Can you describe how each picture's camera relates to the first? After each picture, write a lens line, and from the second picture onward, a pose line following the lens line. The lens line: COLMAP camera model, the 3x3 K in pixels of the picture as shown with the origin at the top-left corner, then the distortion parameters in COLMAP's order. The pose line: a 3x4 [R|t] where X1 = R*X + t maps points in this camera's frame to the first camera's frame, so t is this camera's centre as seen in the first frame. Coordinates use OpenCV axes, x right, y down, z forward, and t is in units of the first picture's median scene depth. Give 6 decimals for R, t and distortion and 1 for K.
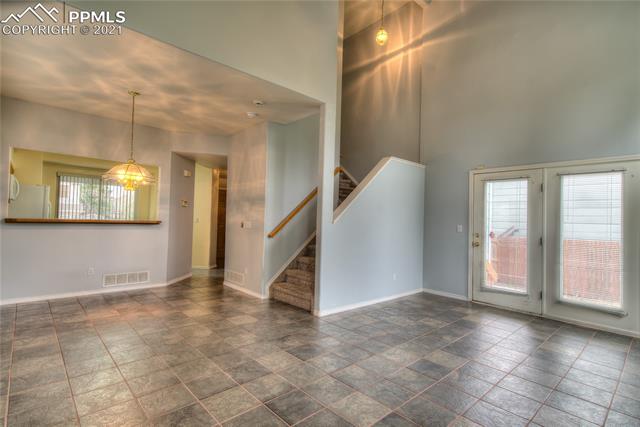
lens RADIAL K [[317.4, 0, 306.1], [0, 317.4, 213.9], [0, 0, 1]] dist [0.020865, 0.000379]
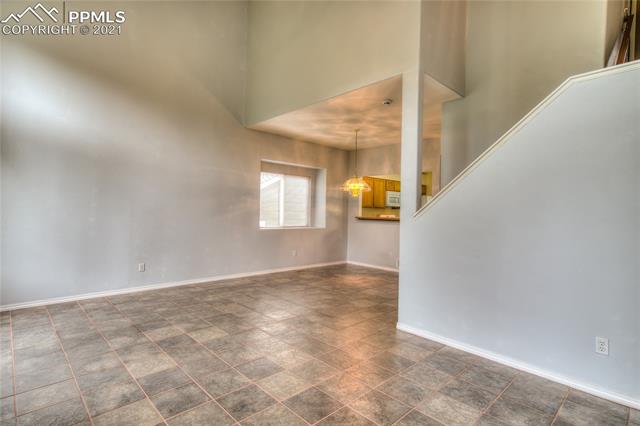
lens RADIAL K [[317.4, 0, 318.3], [0, 317.4, 213.3], [0, 0, 1]] dist [0.020865, 0.000379]
pose [[0.037975, -0.024342, -0.998982, 0.992188], [0.003227, 0.999701, -0.024237, 0.042532], [0.999273, -0.002304, 0.038042, 0.848240]]
